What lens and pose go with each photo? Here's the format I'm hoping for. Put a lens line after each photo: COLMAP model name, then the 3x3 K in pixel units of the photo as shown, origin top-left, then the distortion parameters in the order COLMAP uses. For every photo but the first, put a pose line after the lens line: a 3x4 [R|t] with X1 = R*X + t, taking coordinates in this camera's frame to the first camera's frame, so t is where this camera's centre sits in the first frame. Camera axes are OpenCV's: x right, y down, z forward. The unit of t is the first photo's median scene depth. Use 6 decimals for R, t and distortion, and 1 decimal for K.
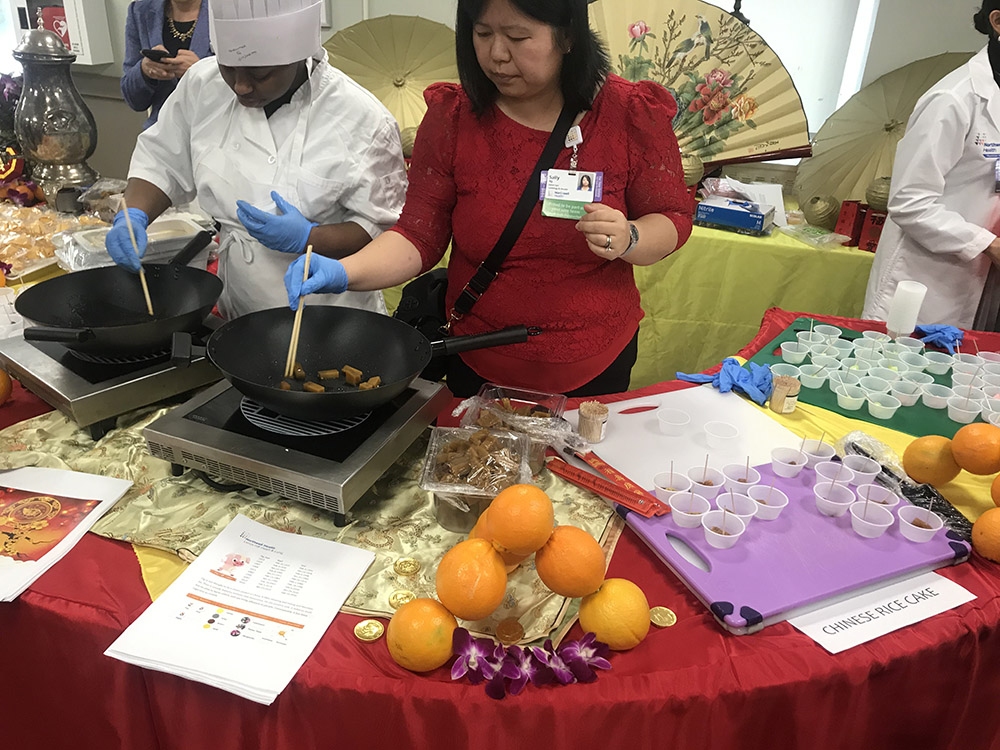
lens RADIAL K [[811.1, 0, 500.0], [0, 811.1, 375.0], [0, 0, 1]] dist [0.006218, -0.002655]
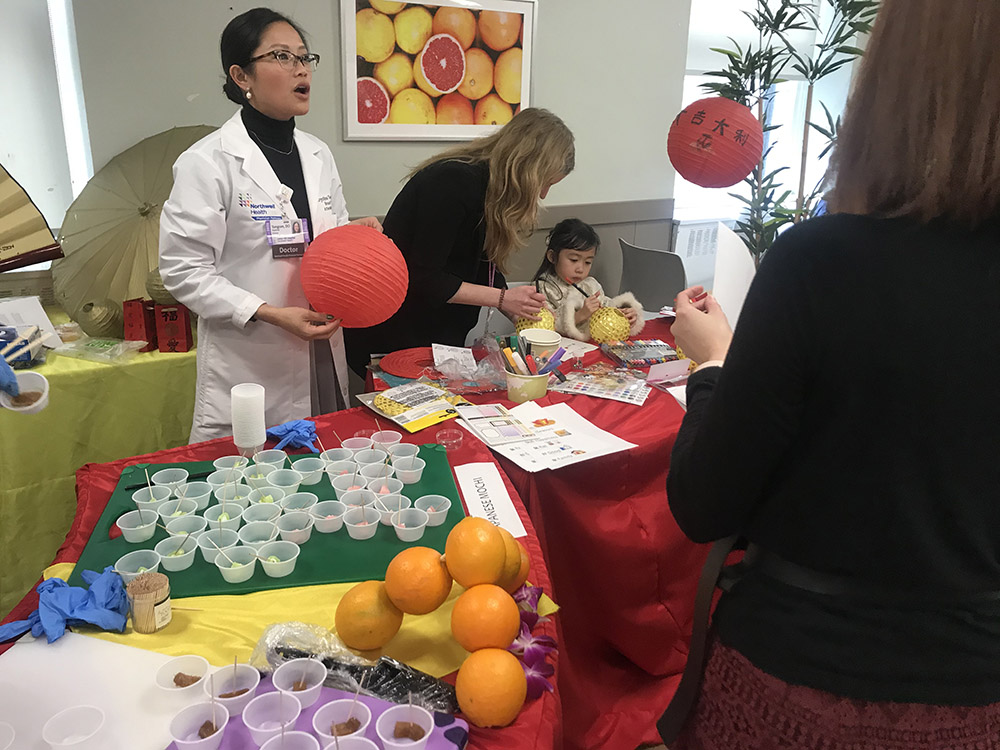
lens RADIAL K [[811.1, 0, 500.0], [0, 811.1, 375.0], [0, 0, 1]] dist [0.006218, -0.002655]
pose [[0.653292, -0.260864, 0.710746, 0.093109], [0.329467, 0.943172, 0.043337, -0.076268], [-0.681660, 0.205855, 0.702113, 0.243728]]
